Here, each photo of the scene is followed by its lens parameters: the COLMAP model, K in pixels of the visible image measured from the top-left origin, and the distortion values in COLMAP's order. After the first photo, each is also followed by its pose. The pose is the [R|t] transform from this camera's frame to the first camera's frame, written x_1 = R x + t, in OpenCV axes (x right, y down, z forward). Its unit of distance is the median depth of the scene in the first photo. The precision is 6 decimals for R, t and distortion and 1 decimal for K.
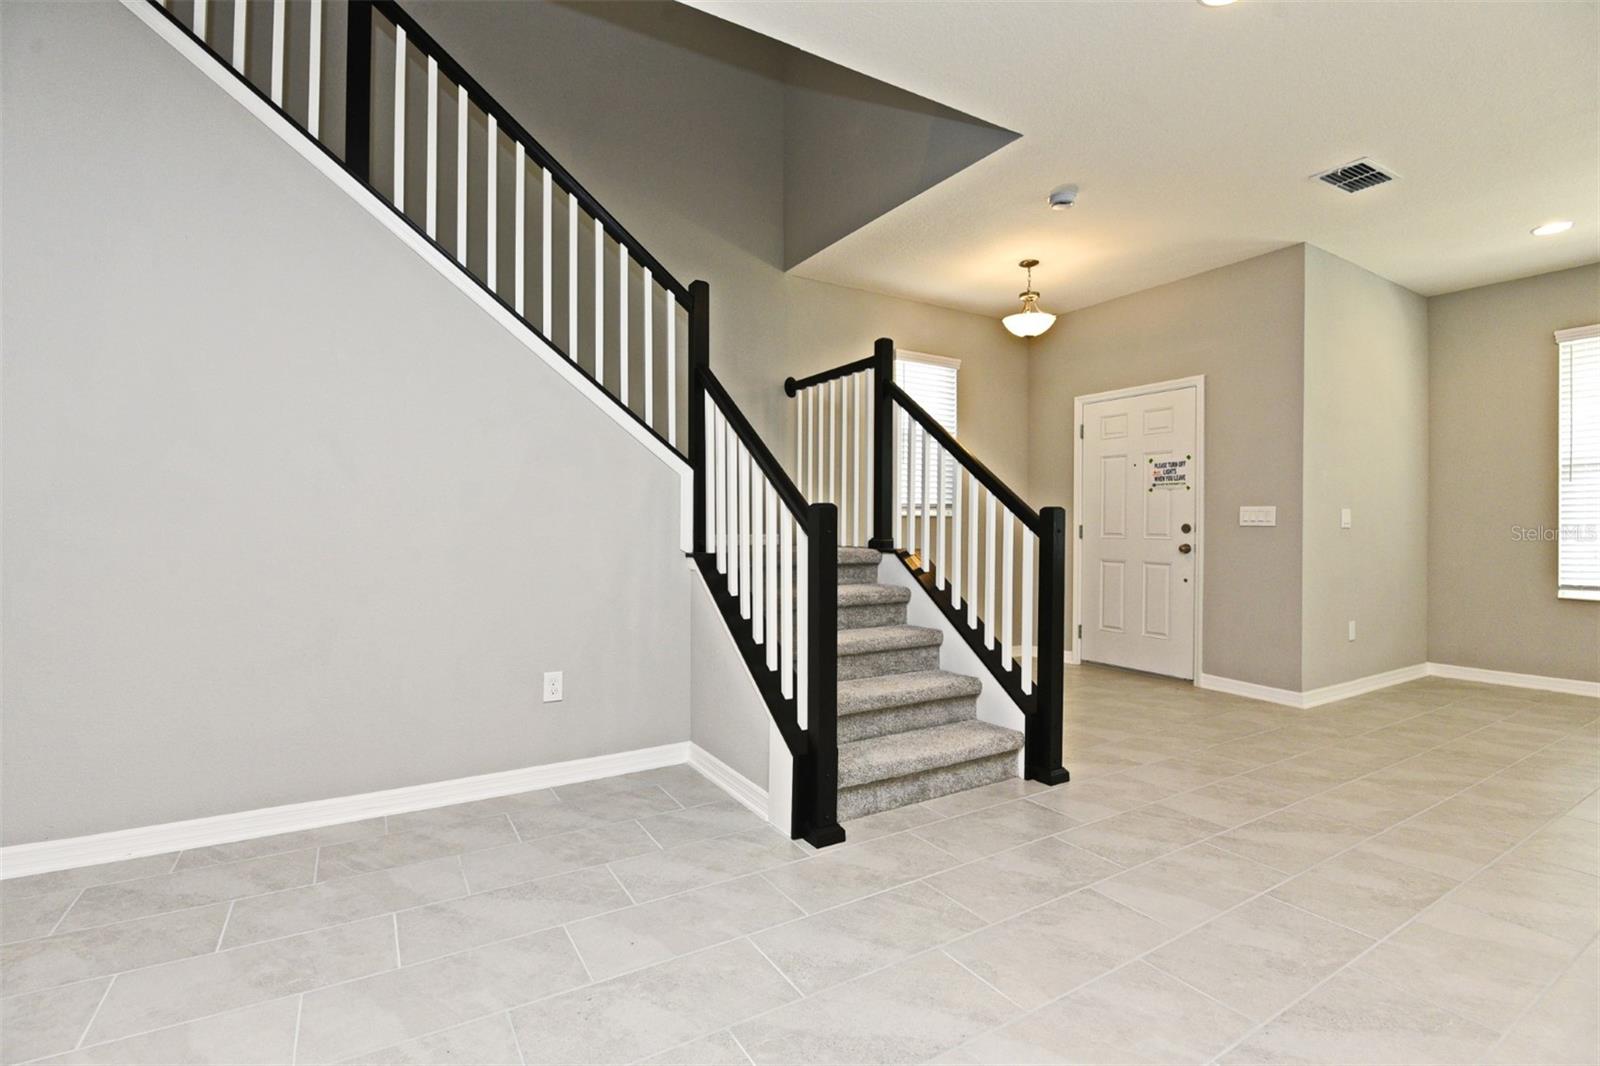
lens RADIAL K [[731.2, 0, 800.0], [0, 731.2, 533.0], [0, 0, 1]] dist [-0.002868, -0.010664]
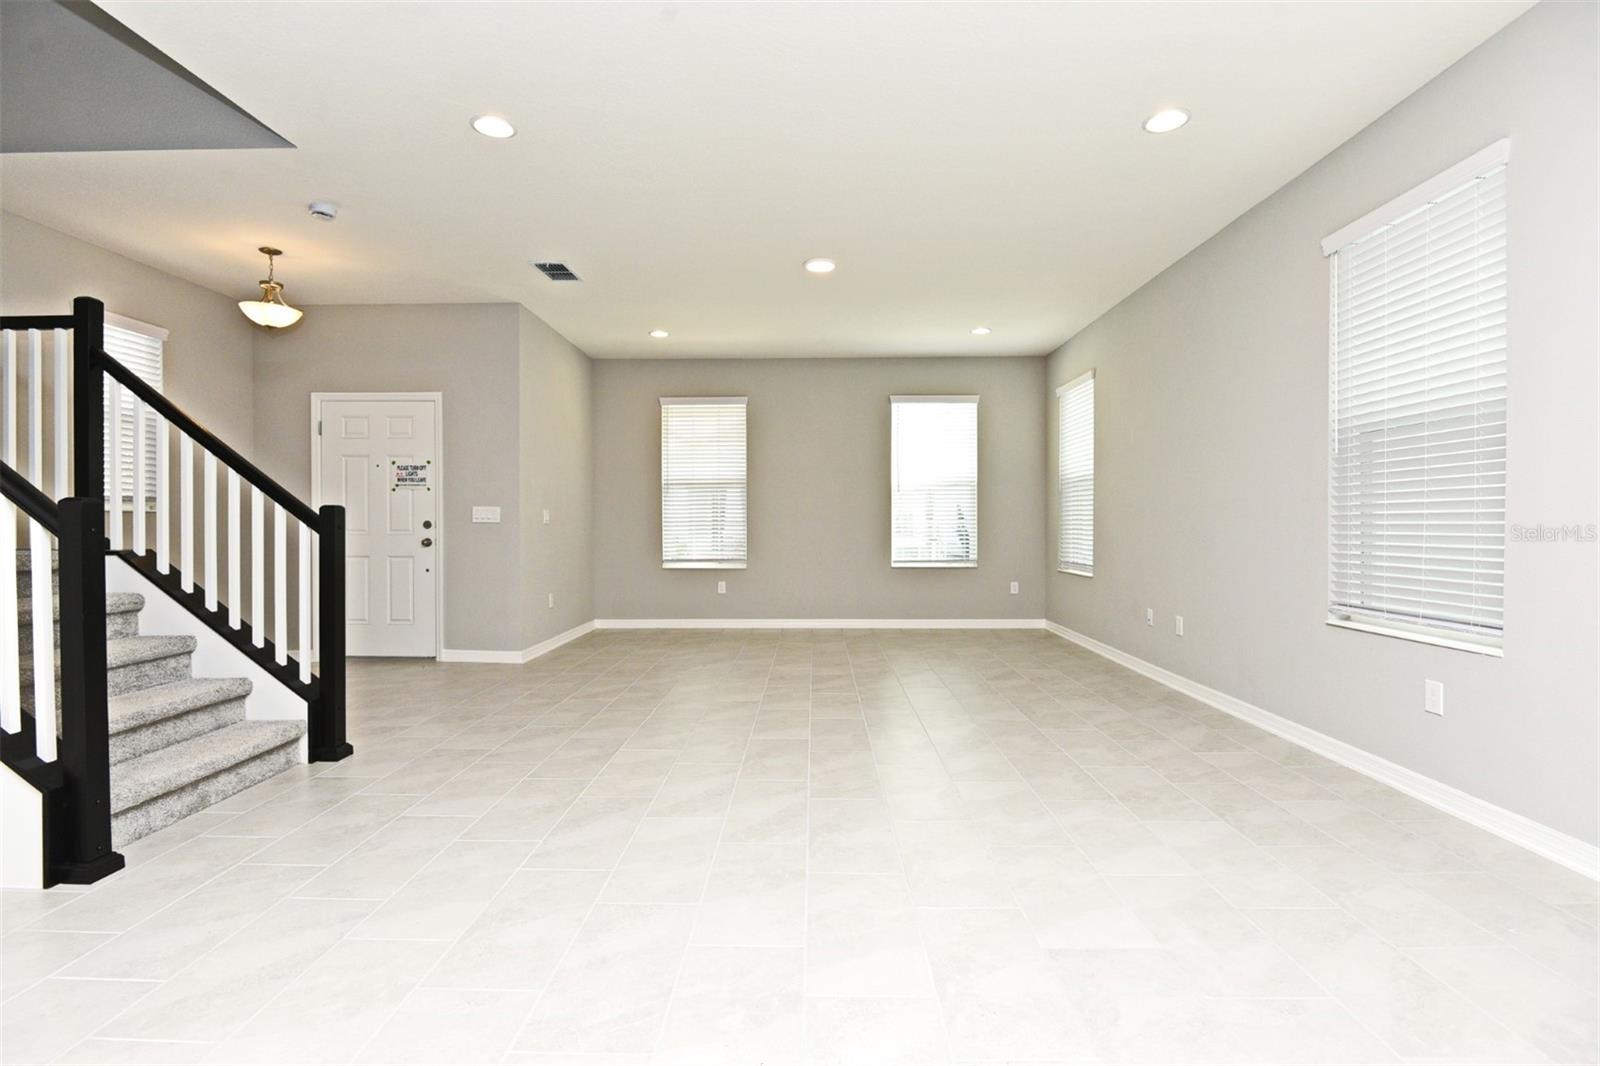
lens RADIAL K [[731.2, 0, 800.0], [0, 731.2, 533.0], [0, 0, 1]] dist [-0.002868, -0.010664]
pose [[0.535211, -0.013252, 0.844615, -0.181332], [0.009552, 0.999908, 0.009636, 0.001799], [-0.844664, 0.002910, 0.535288, -0.149681]]
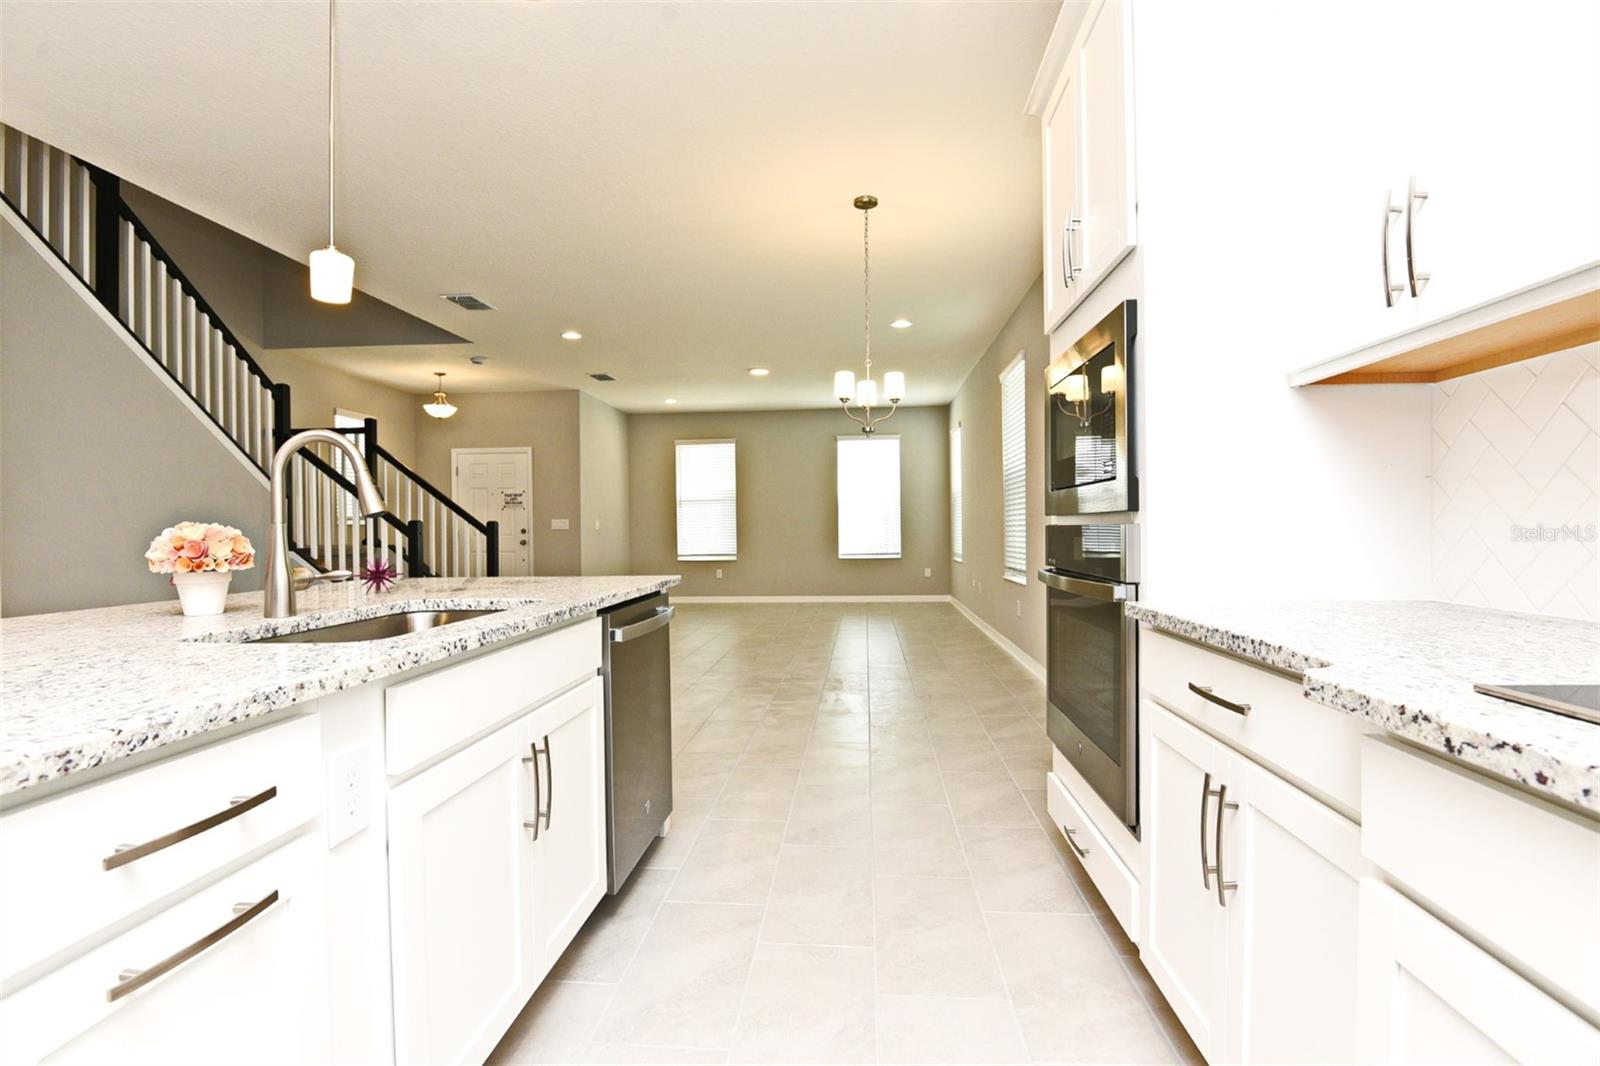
lens RADIAL K [[745.7, 0, 800.0], [0, 745.7, 533.0], [0, 0, 1]] dist [-0.030585, -0.000091]
pose [[0.589586, -0.014382, 0.807577, -0.806975], [0.020924, 0.999778, 0.002529, 0.010999], [-0.807434, 0.015407, 0.589756, -0.926279]]
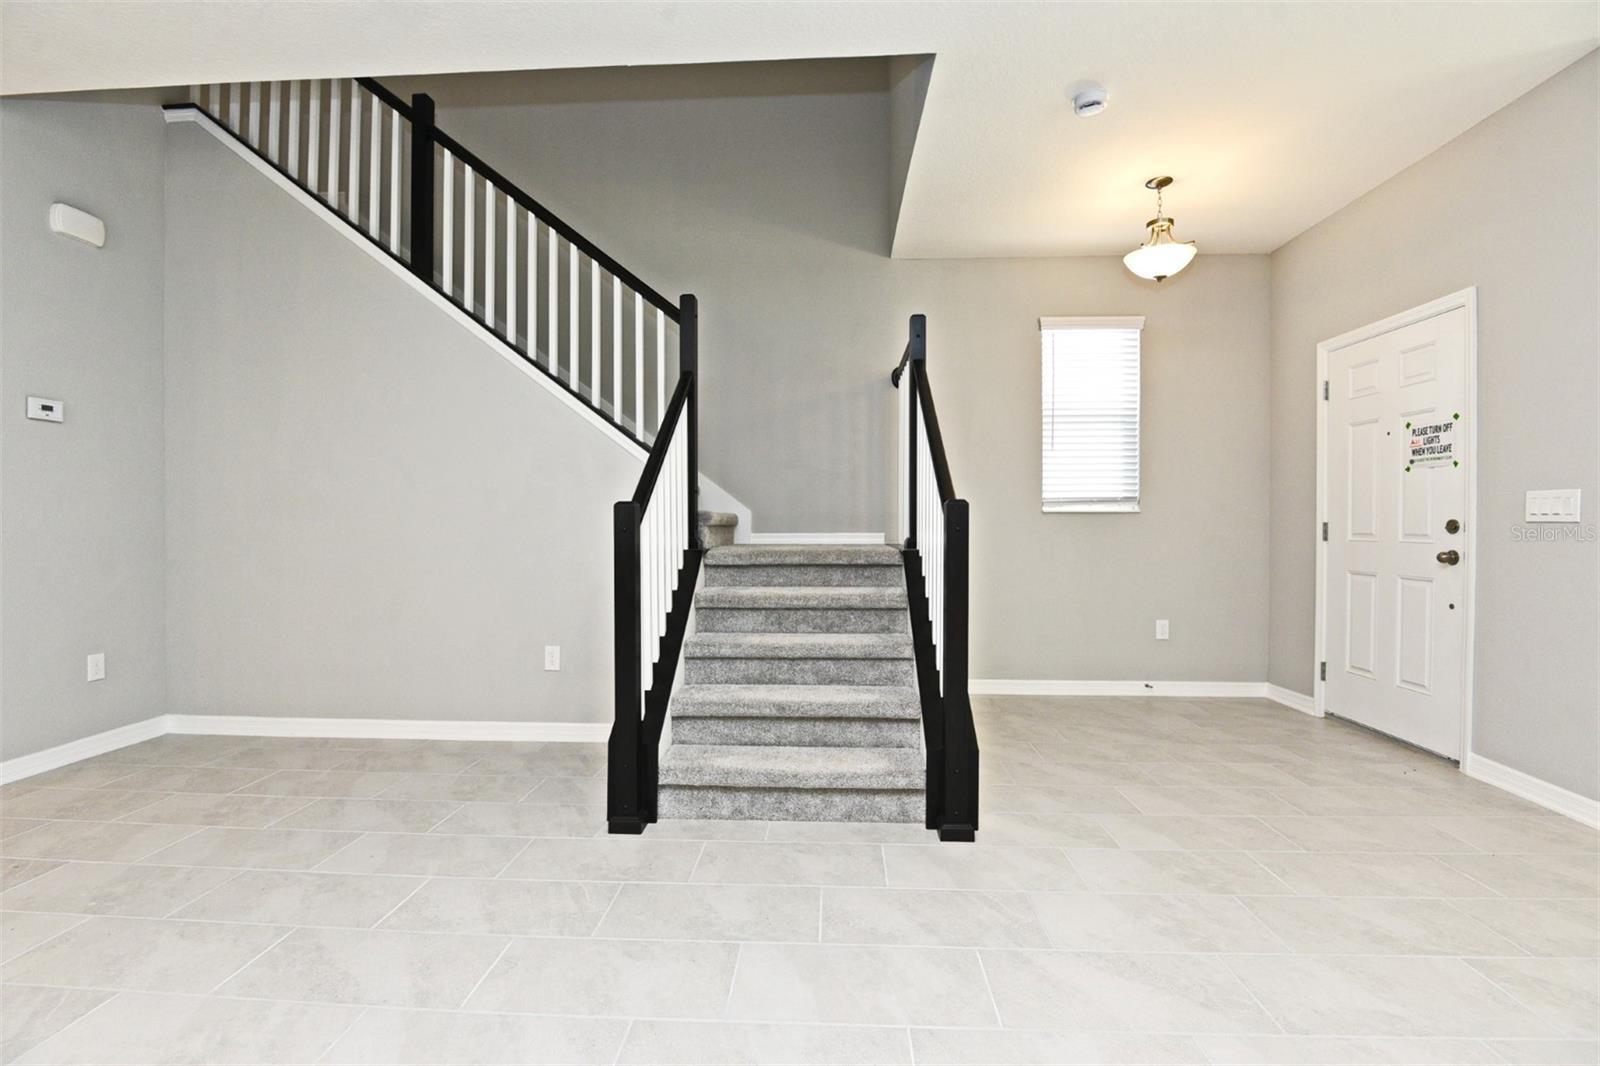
lens RADIAL K [[731.2, 0, 800.0], [0, 731.2, 533.0], [0, 0, 1]] dist [-0.002868, -0.010664]
pose [[0.828534, 0.004737, -0.559919, 0.608093], [-0.003845, 0.999989, 0.002770, -0.000029], [0.559926, -0.000142, 0.828543, 0.212429]]
